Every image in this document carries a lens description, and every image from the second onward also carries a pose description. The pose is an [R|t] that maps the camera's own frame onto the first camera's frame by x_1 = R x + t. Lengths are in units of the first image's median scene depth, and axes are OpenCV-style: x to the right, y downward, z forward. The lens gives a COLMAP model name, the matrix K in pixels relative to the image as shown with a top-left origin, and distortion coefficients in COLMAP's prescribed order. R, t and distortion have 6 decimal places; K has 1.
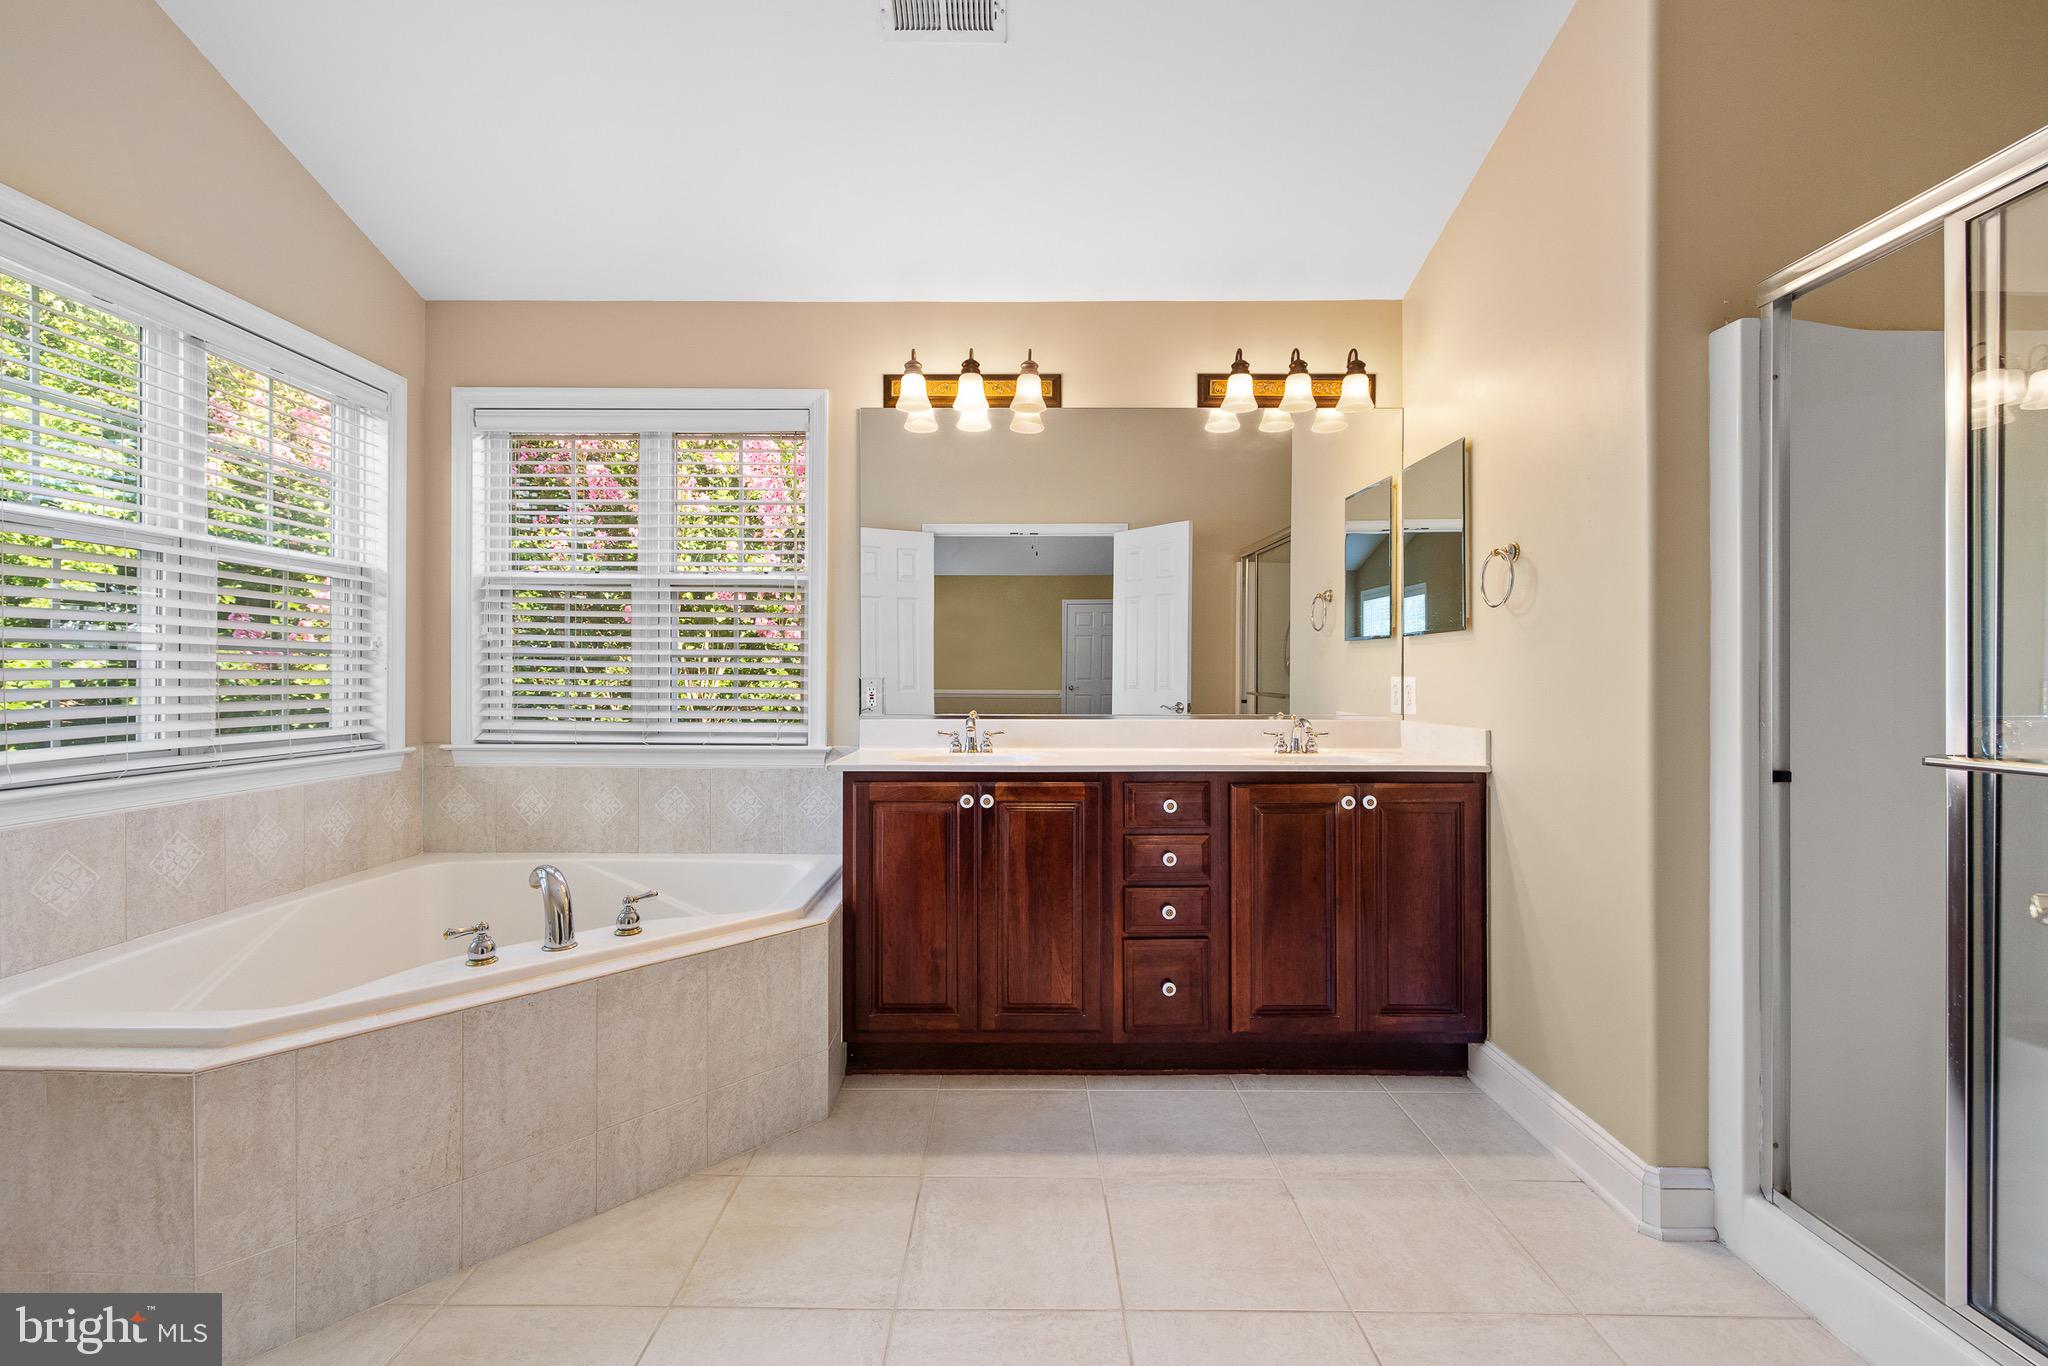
lens RADIAL K [[852.4, 0, 1012.2], [0, 852.4, 682.6], [0, 0, 1]] dist [-0.002435, 0.000173]
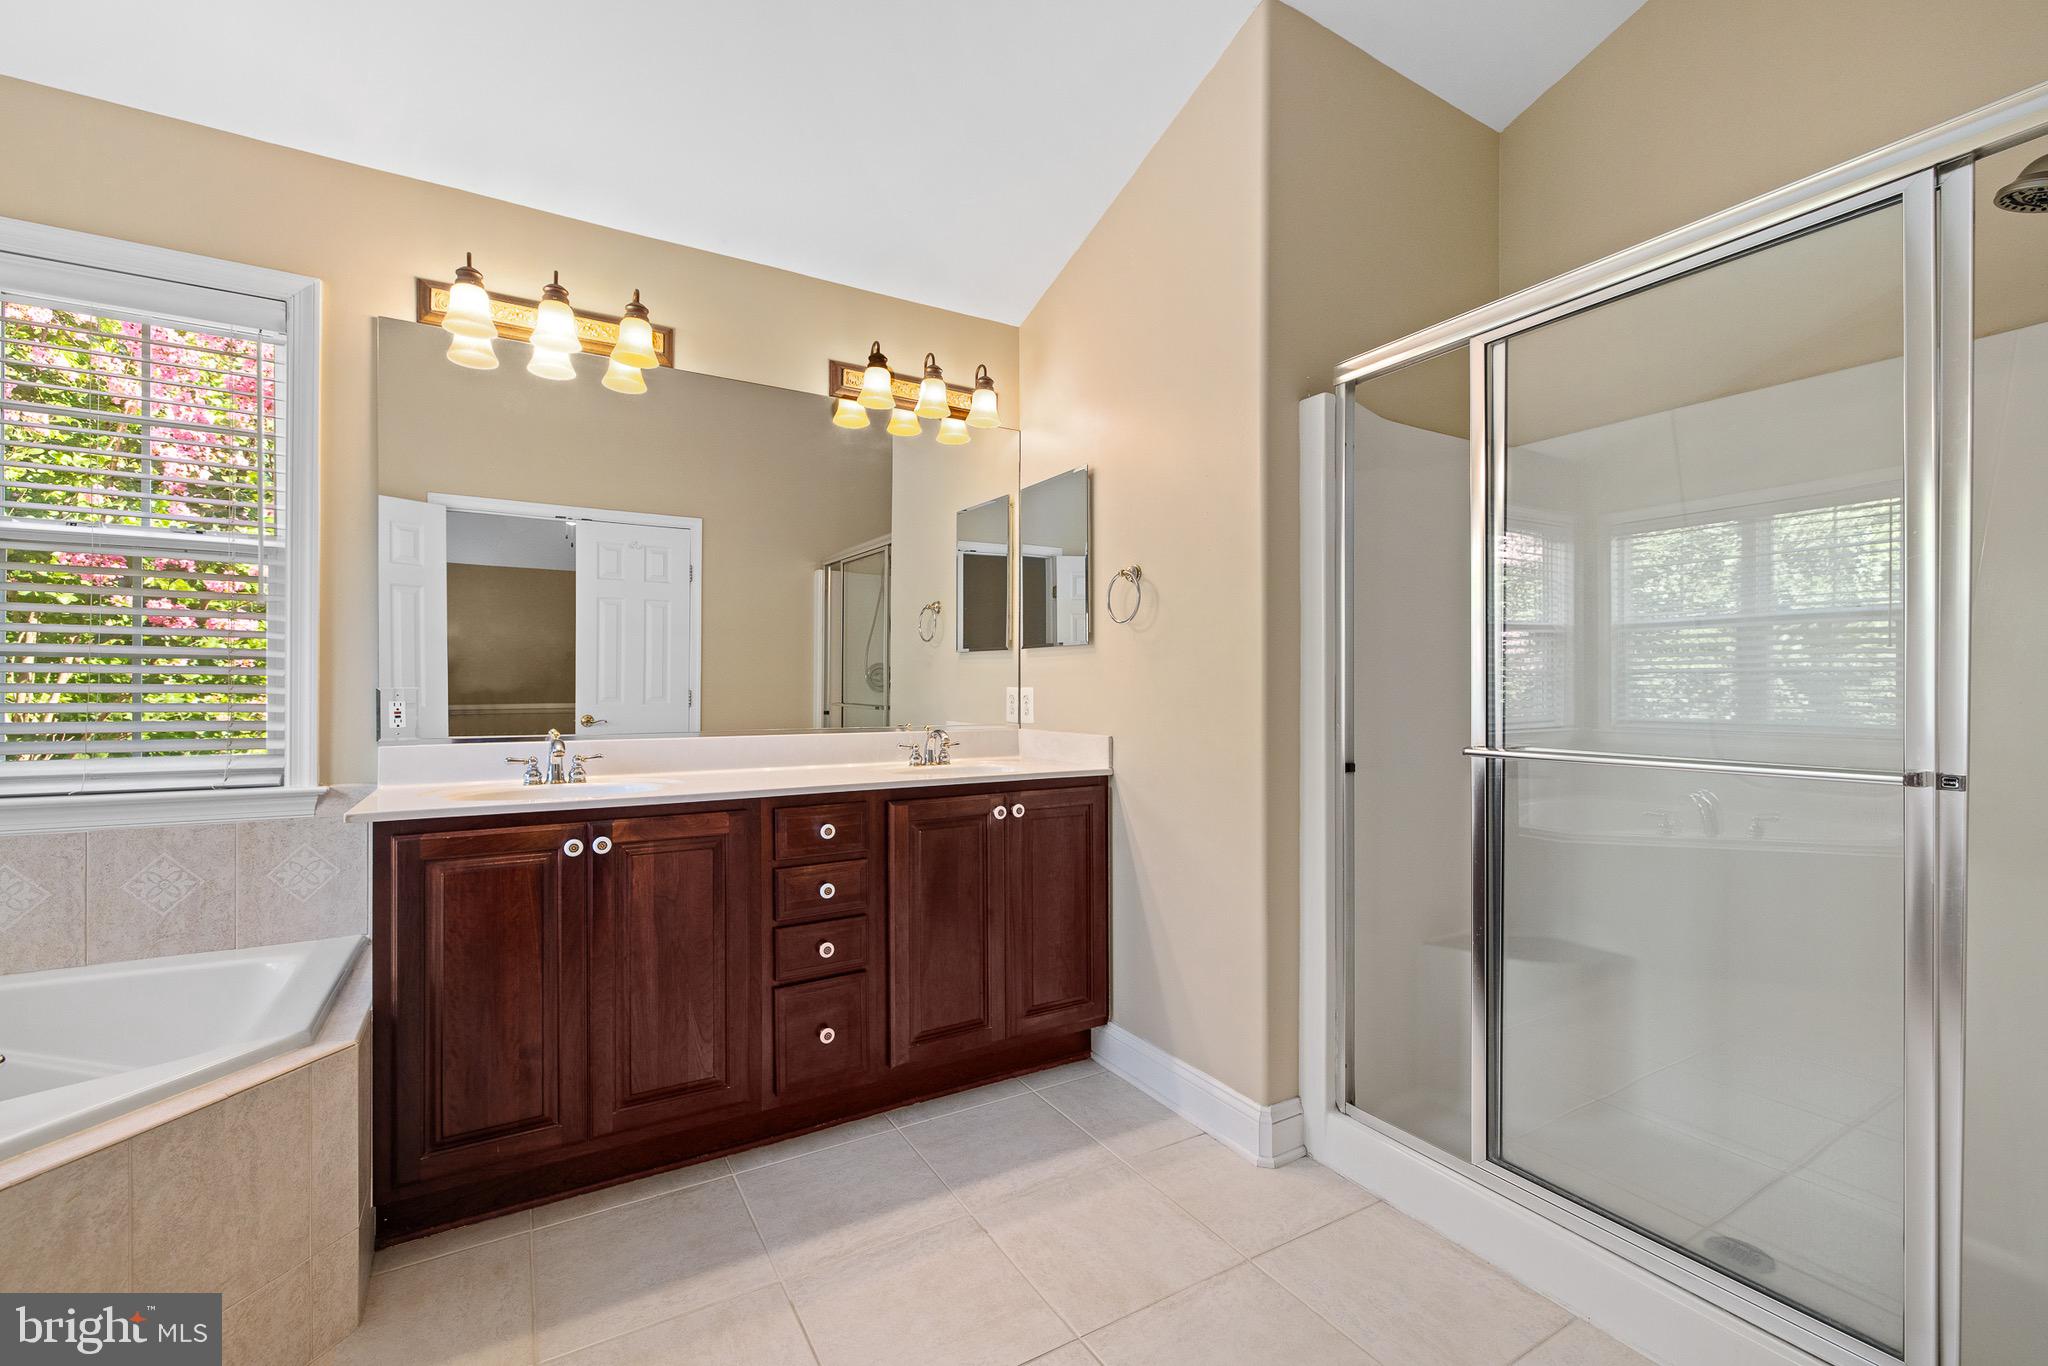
lens RADIAL K [[852.4, 0, 1011.9], [0, 852.4, 691.5], [0, 0, 1]] dist [-0.002435, 0.000173]
pose [[0.859615, -0.002474, 0.510937, -0.104685], [0.003579, 0.999993, -0.001179, -0.000503], [-0.510930, 0.002843, 0.859618, 0.127931]]
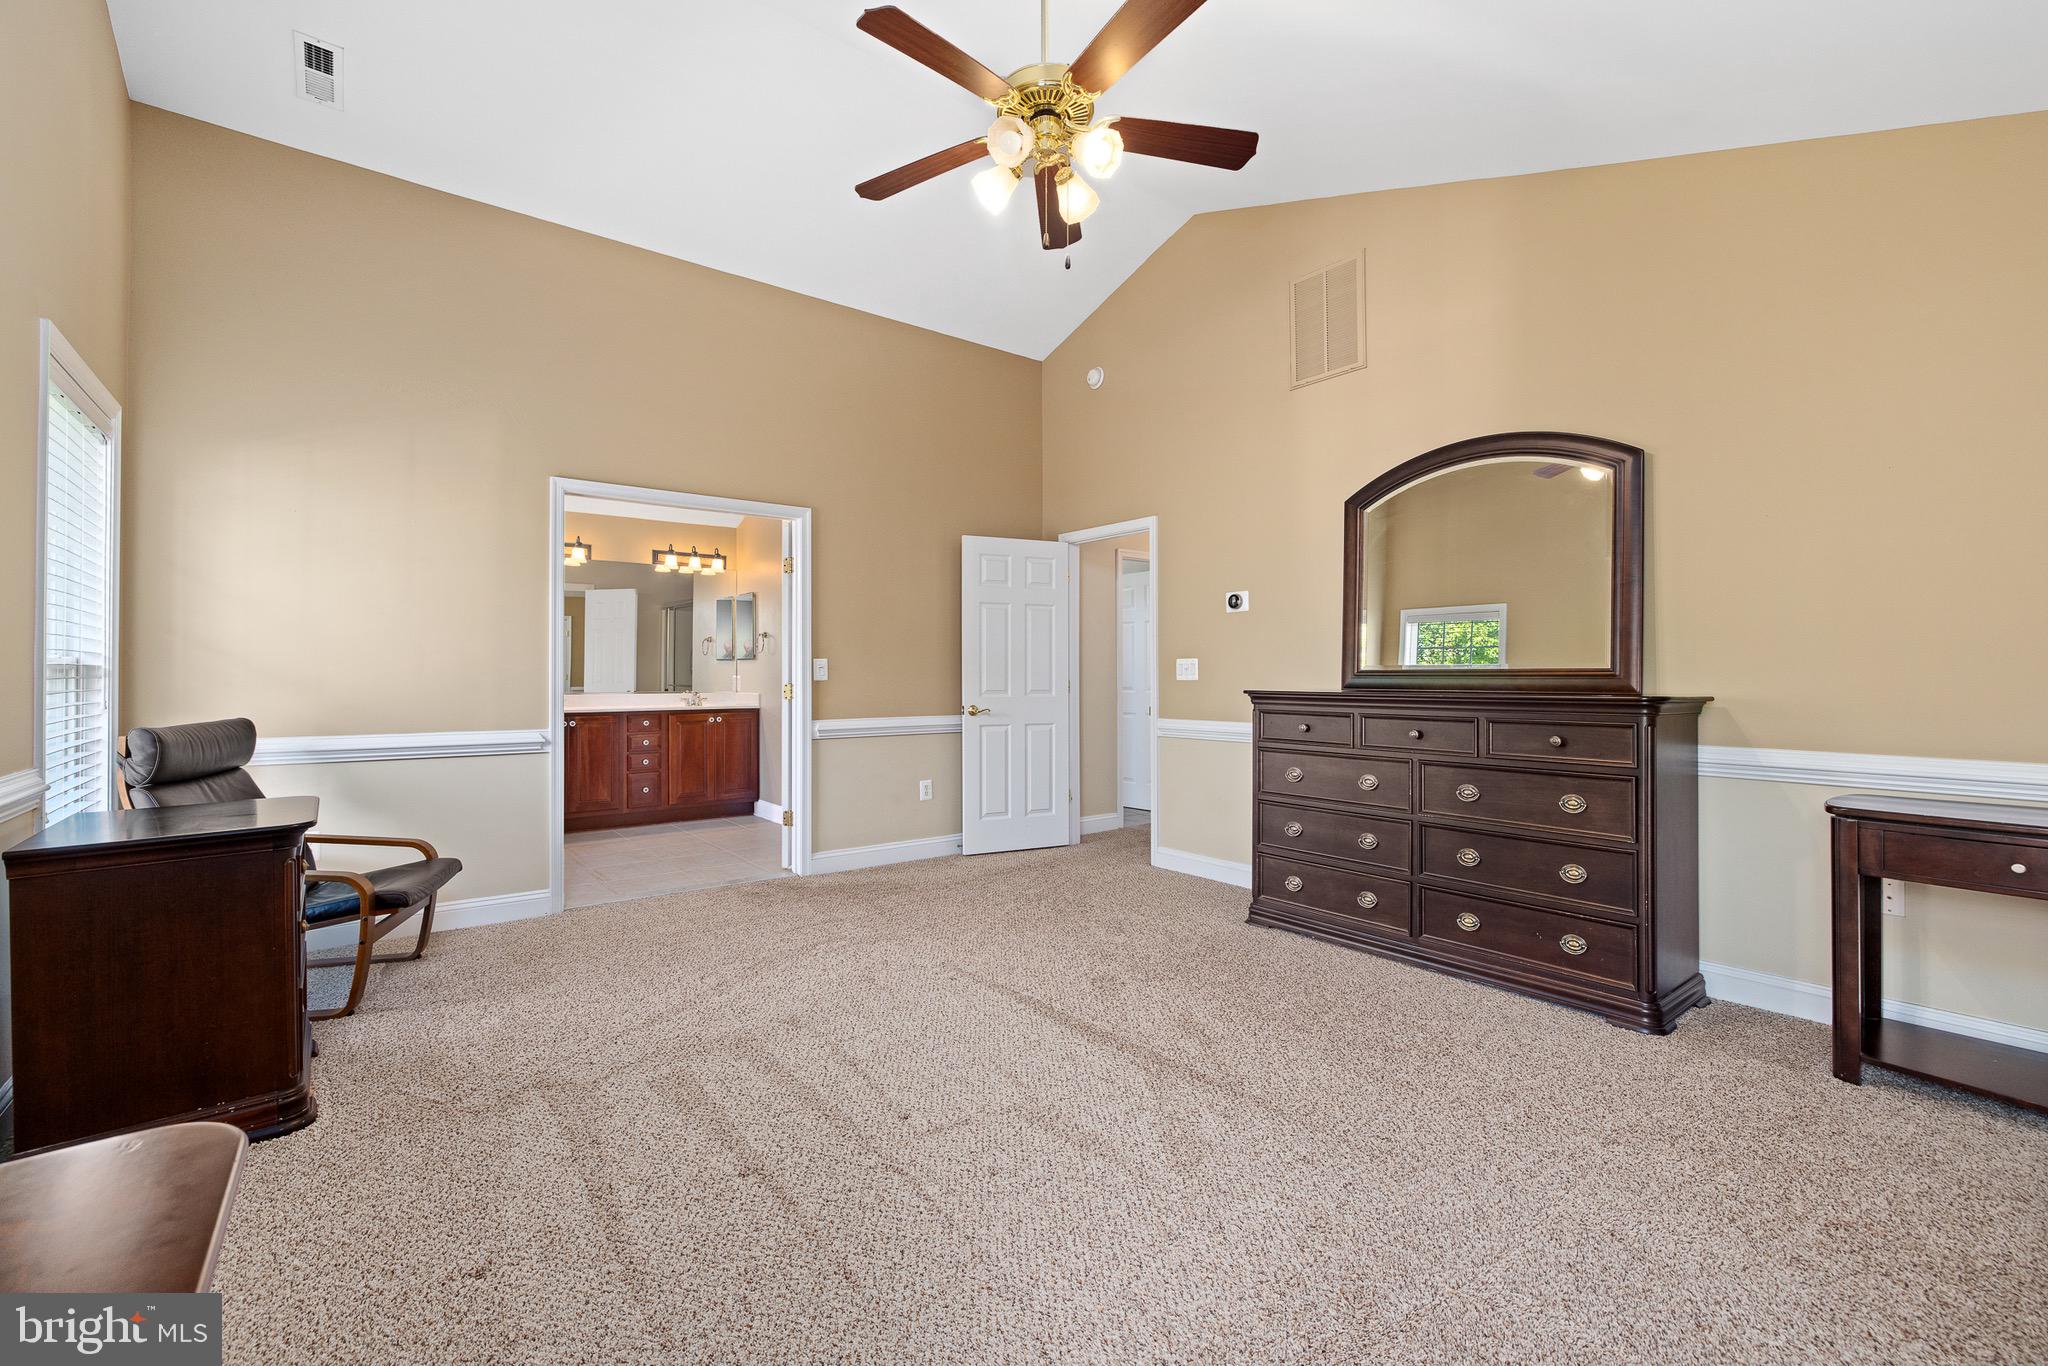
lens RADIAL K [[852.4, 0, 1015.0], [0, 852.4, 673.7], [0, 0, 1]] dist [-0.002435, 0.000173]
pose [[0.781945, 0.000781, 0.623347, -0.586569], [-0.004252, 0.999983, 0.004081, -0.029143], [-0.623333, -0.005842, 0.781935, -1.851561]]
